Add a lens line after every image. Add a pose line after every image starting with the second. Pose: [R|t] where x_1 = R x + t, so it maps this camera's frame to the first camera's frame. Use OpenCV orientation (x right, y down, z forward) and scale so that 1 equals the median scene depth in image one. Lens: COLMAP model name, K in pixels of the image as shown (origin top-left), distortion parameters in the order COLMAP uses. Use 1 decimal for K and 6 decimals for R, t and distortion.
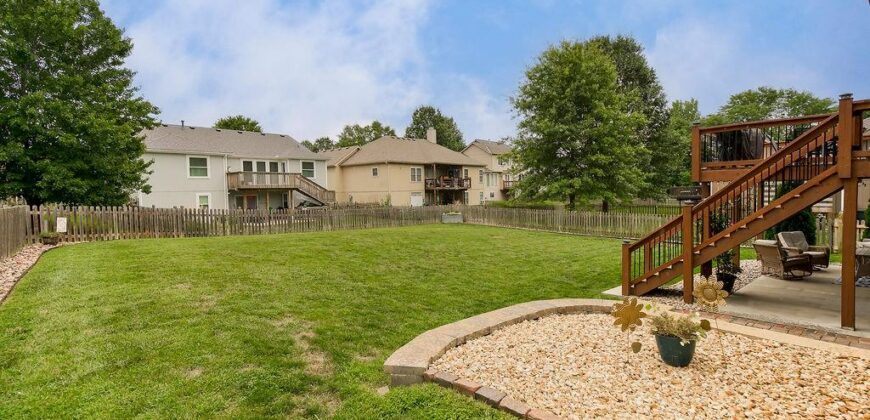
lens RADIAL K [[412.8, 0, 434.1], [0, 412.8, 202.2], [0, 0, 1]] dist [0.001052, 0.000220]
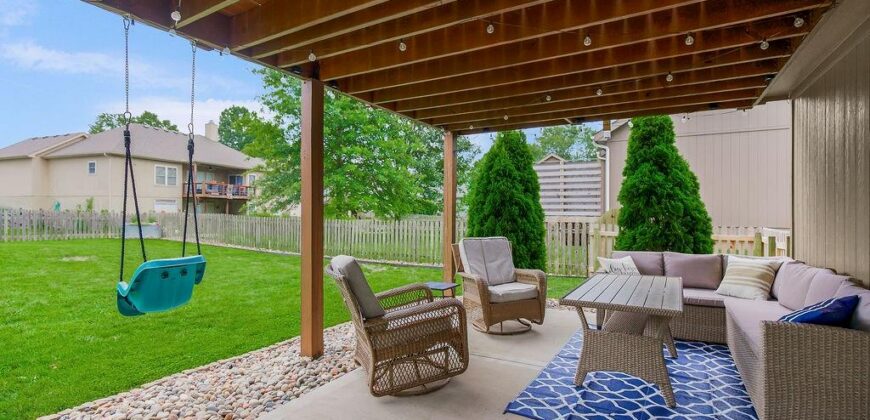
lens RADIAL K [[399.9, 0, 438.2], [0, 399.9, 206.3], [0, 0, 1]] dist [-0.002624, 0.000490]
pose [[0.942653, 0.030513, 0.332378, 0.180852], [-0.014885, 0.998665, -0.049464, 0.015888], [-0.333443, 0.041680, 0.941848, 0.165074]]
